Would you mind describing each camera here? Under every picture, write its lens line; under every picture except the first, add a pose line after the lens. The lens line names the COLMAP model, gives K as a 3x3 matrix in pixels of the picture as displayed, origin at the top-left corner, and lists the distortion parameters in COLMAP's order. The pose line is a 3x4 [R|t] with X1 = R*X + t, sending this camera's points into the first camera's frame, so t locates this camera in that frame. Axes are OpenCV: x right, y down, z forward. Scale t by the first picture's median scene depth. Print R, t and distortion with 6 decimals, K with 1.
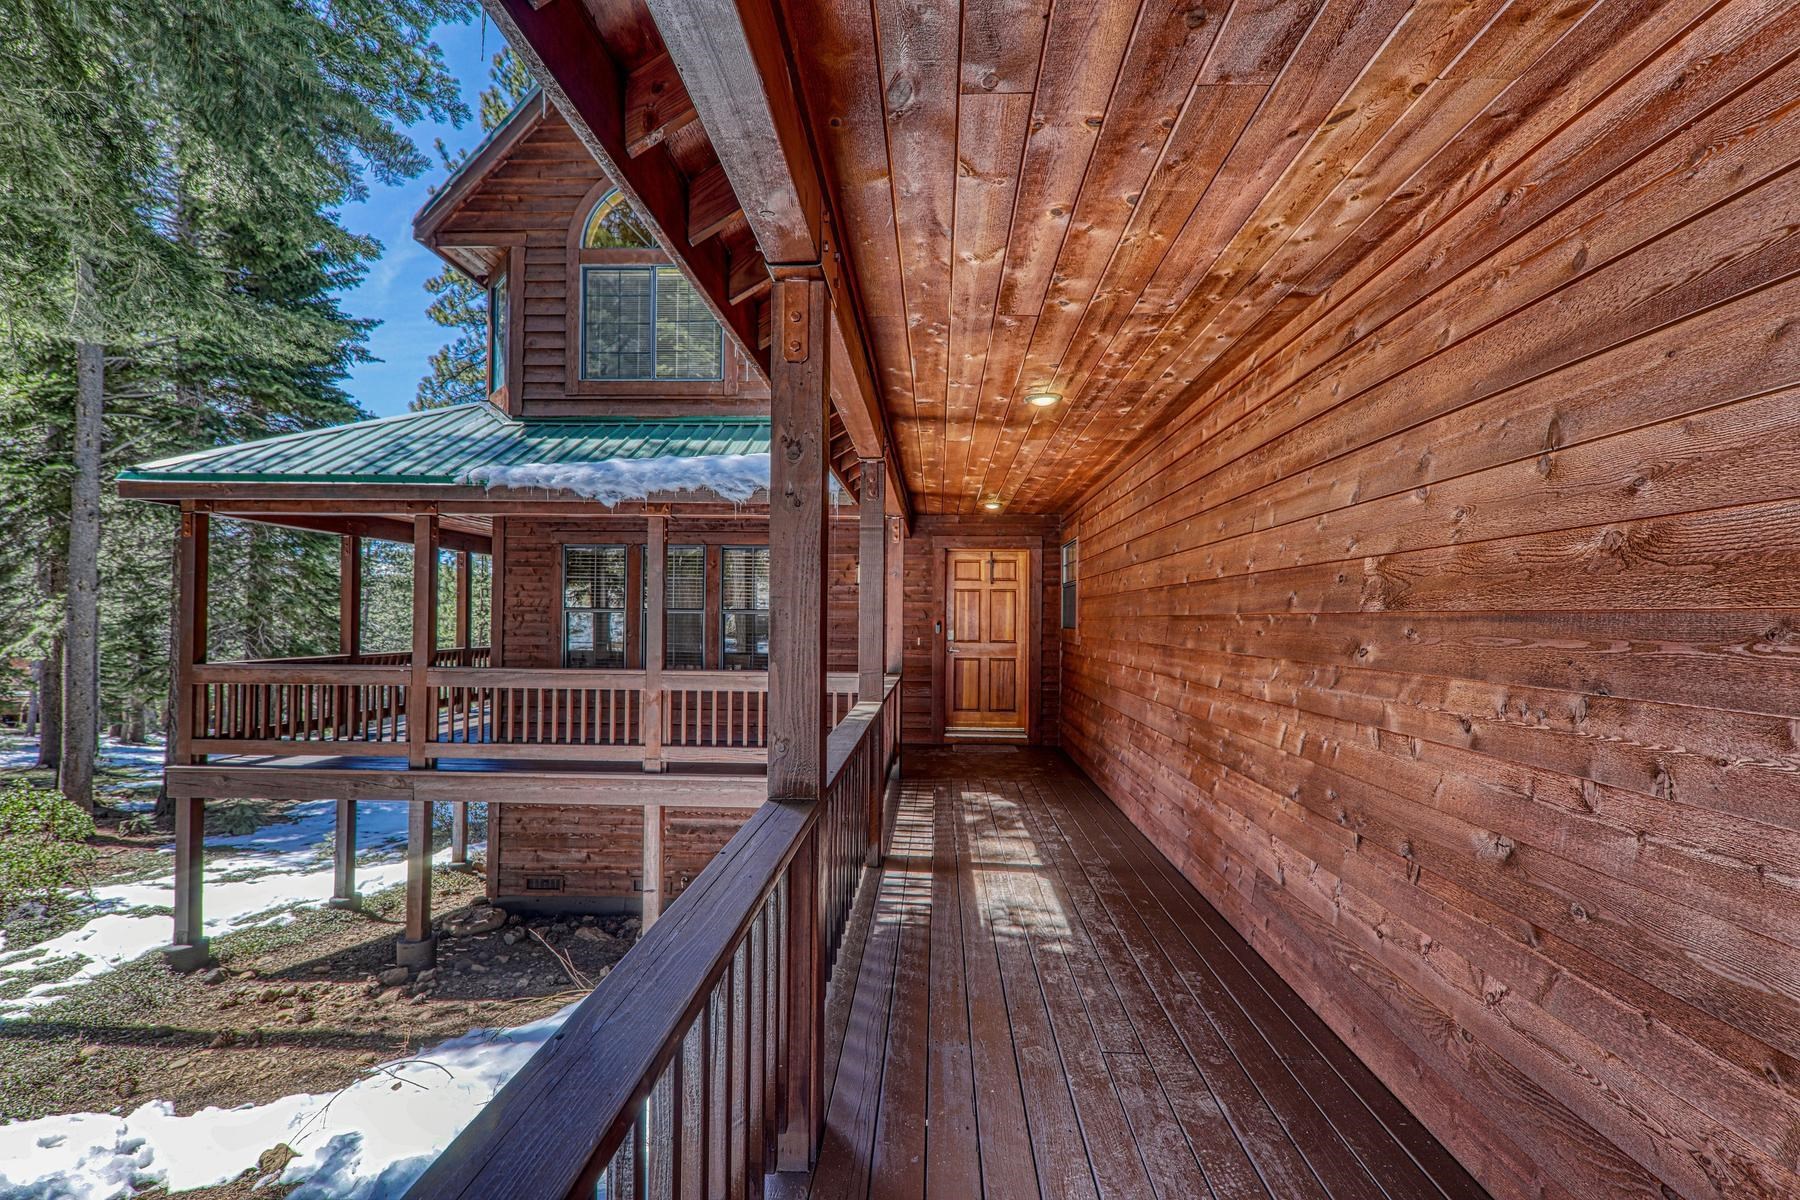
lens RADIAL K [[764.9, 0, 900.0], [0, 764.9, 600.0], [0, 0, 1]] dist [0.001282, 0.000206]
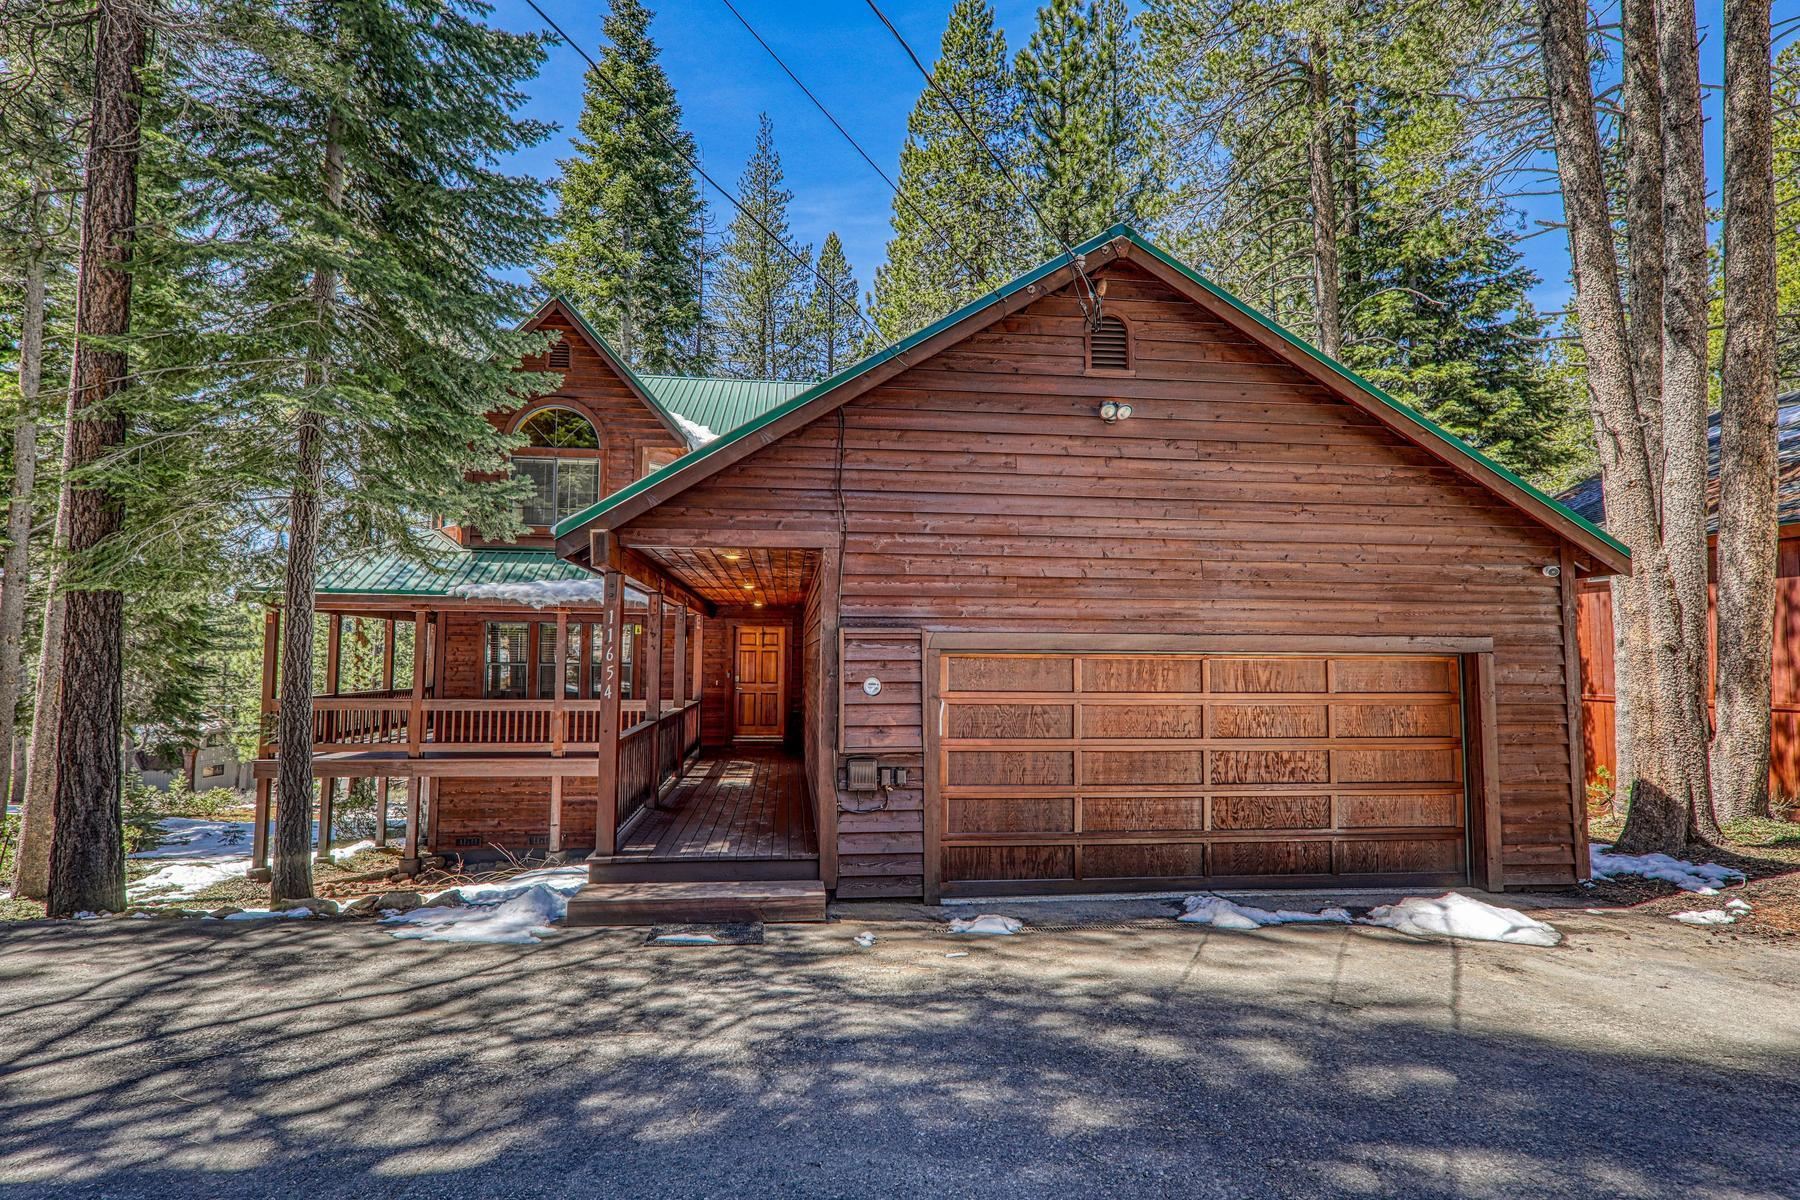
lens RADIAL K [[879.6, 0, 875.4], [0, 879.6, 588.4], [0, 0, 1]] dist [0.001272, 0.000131]
pose [[0.989087, 0.012562, 0.146793, 0.100016], [-0.004774, 0.998568, -0.053285, -0.059339], [-0.147252, 0.052003, 0.987731, -1.113944]]
